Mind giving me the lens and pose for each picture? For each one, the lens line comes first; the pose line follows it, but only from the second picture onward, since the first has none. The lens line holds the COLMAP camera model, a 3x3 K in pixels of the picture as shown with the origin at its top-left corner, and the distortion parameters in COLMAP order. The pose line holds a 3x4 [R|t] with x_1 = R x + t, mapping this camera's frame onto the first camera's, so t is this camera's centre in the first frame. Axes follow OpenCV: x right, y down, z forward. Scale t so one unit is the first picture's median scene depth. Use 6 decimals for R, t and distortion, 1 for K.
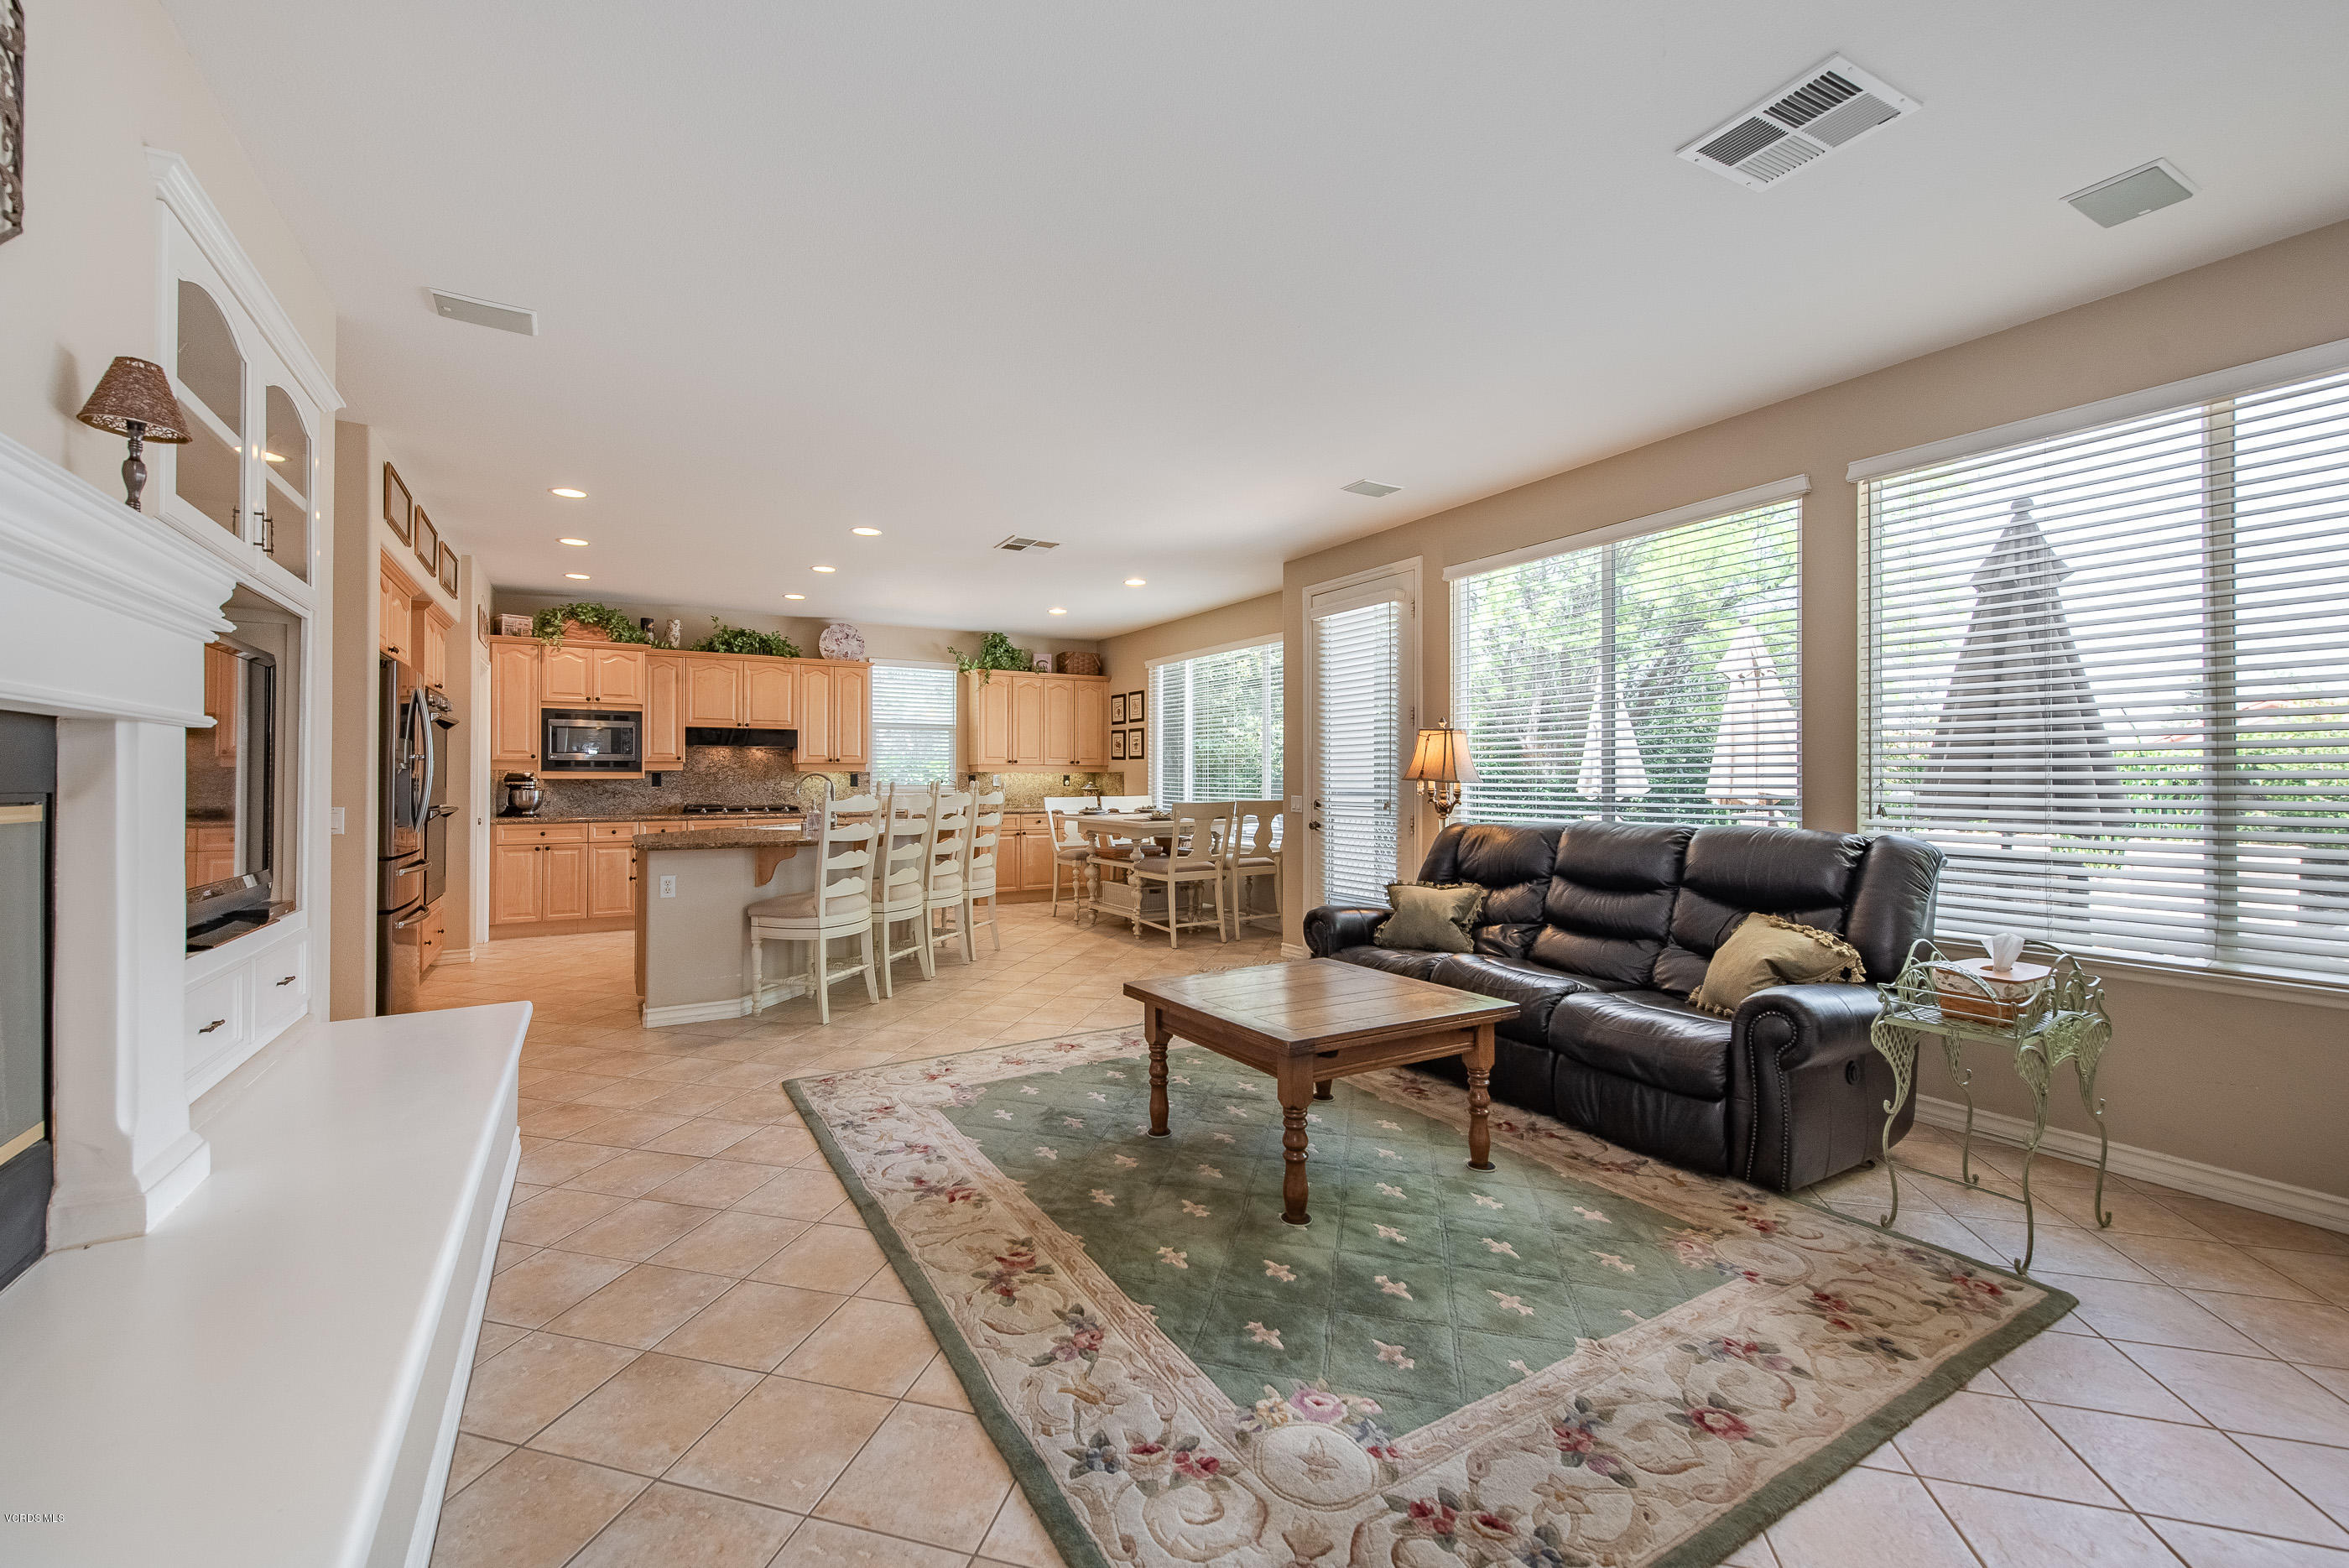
lens RADIAL K [[922.7, 0, 1132.8], [0, 922.7, 775.6], [0, 0, 1]] dist [0.012393, -0.003871]
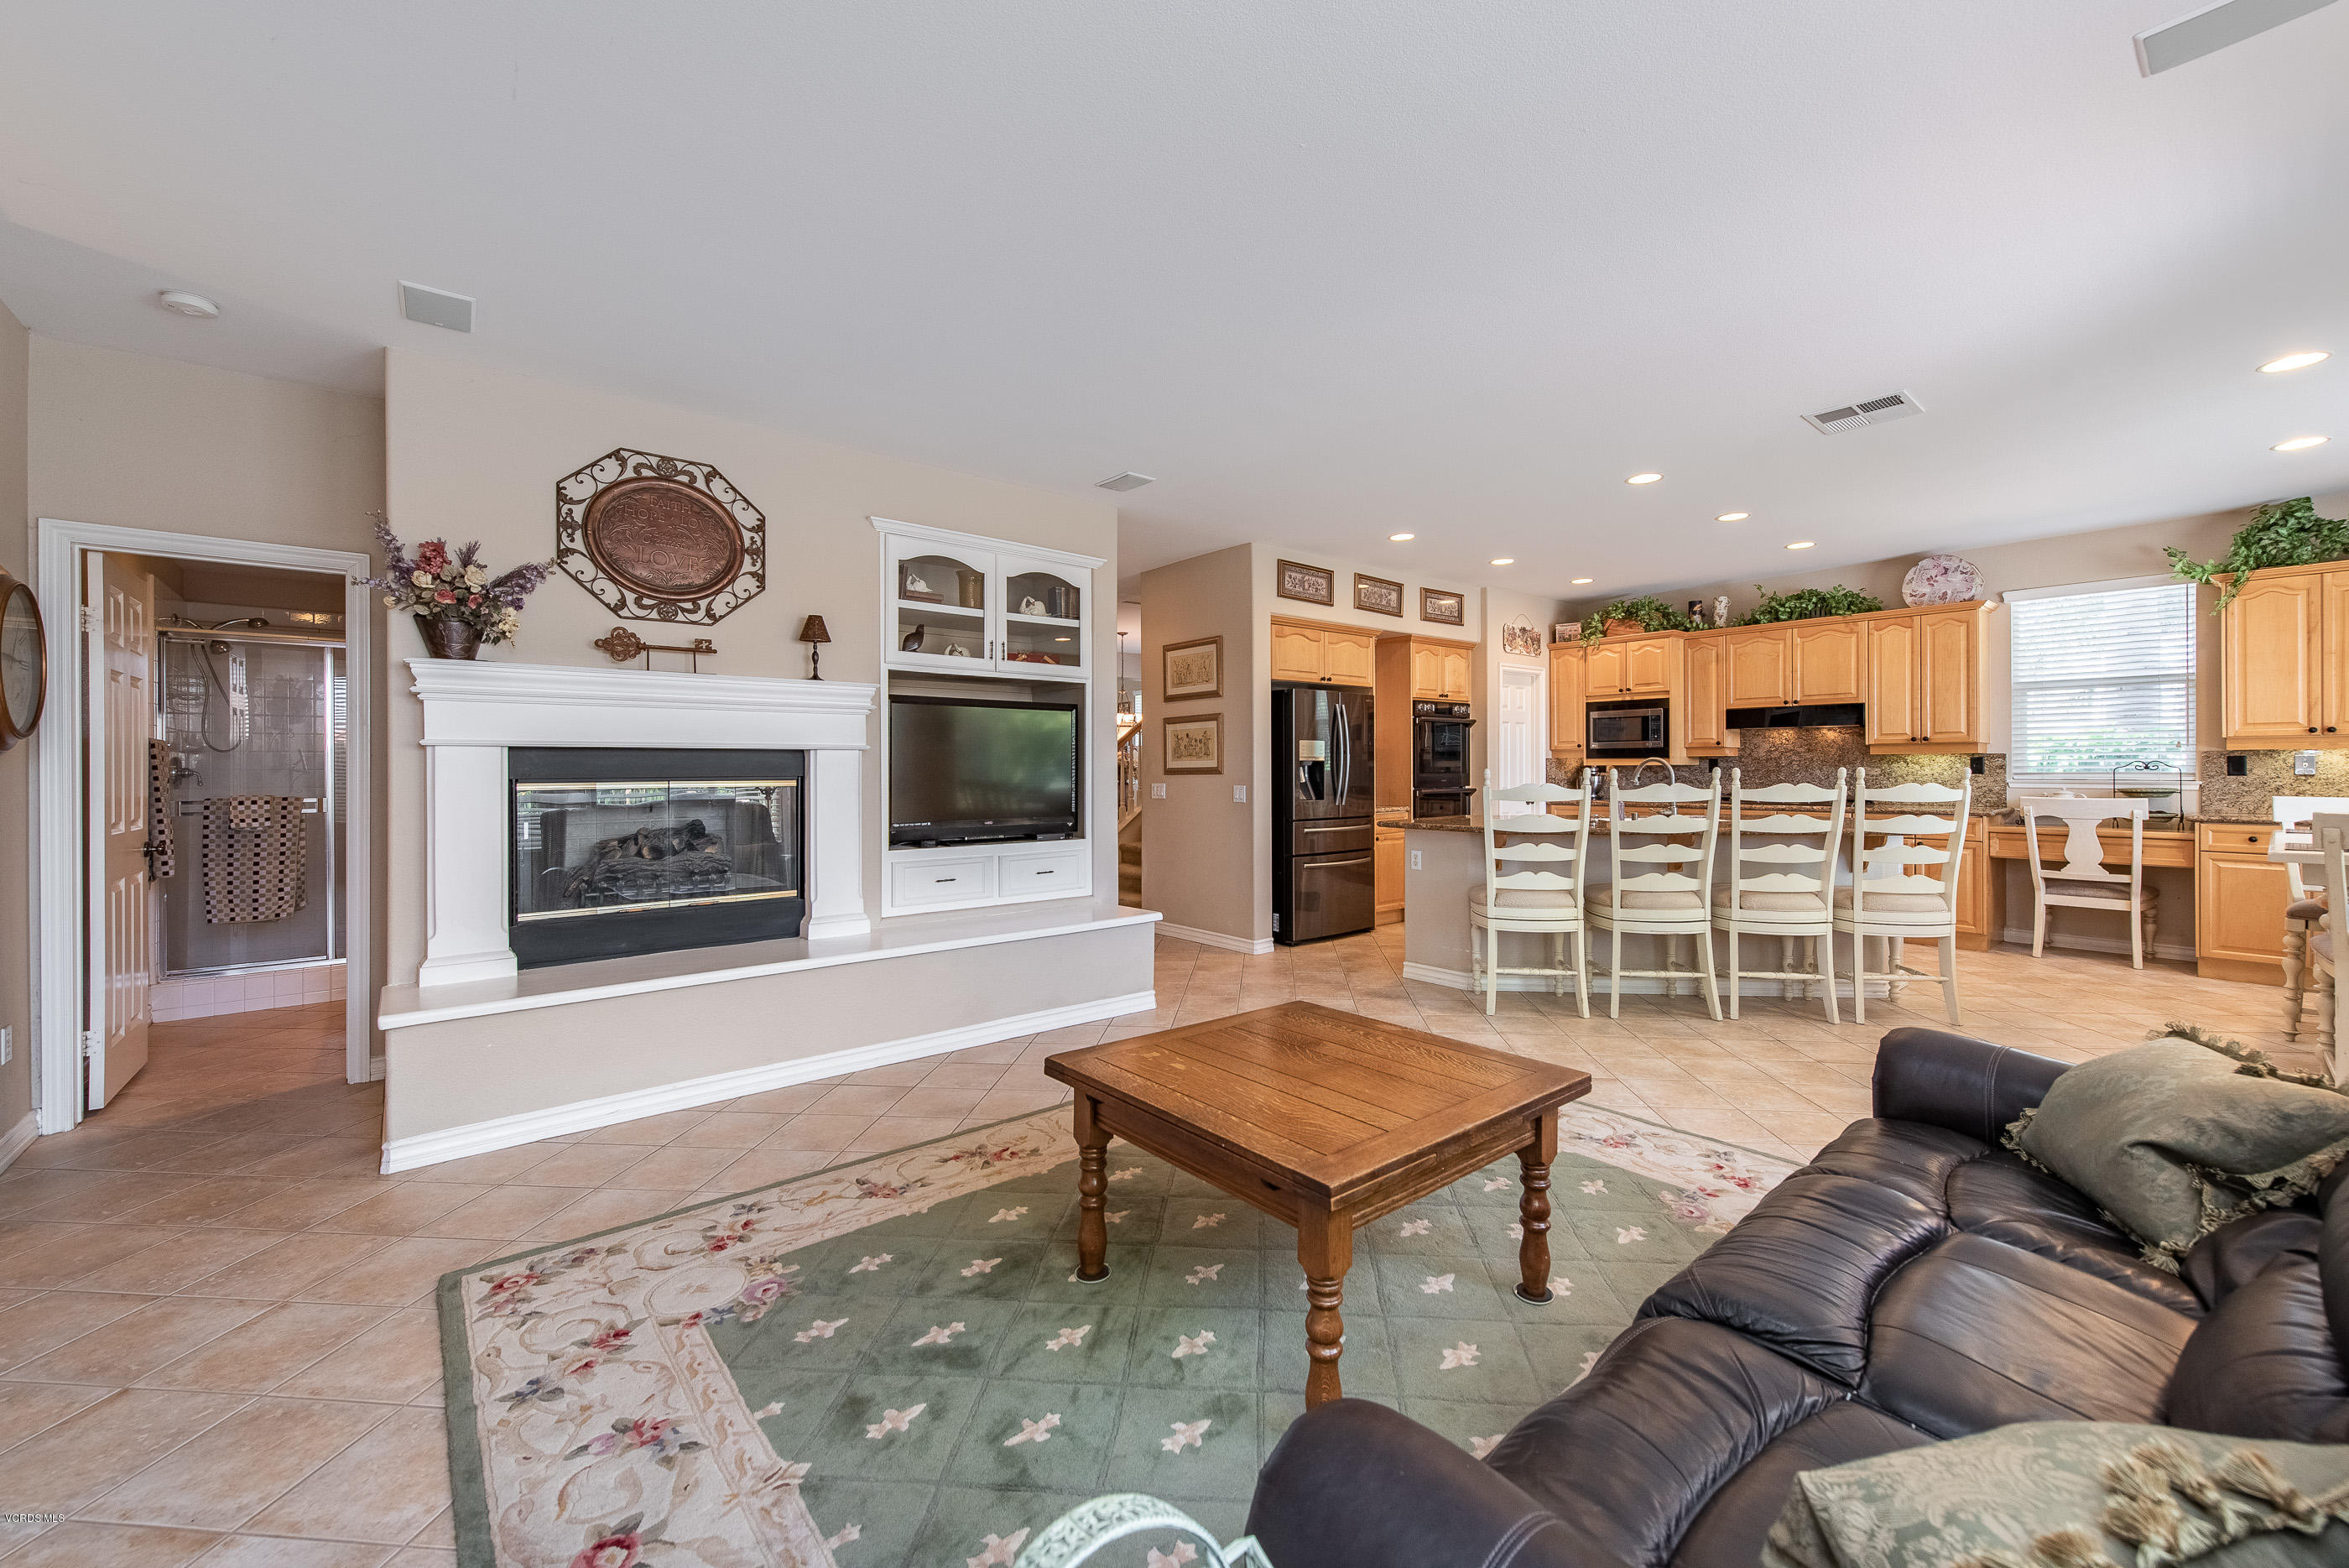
lens RADIAL K [[922.7, 0, 1198.4], [0, 922.7, 772.0], [0, 0, 1]] dist [0.012393, -0.003871]
pose [[0.199128, 0.003685, -0.979967, 0.349681], [0.008975, 0.999944, 0.005584, 0.000625], [0.979932, -0.009907, 0.199083, 0.308784]]
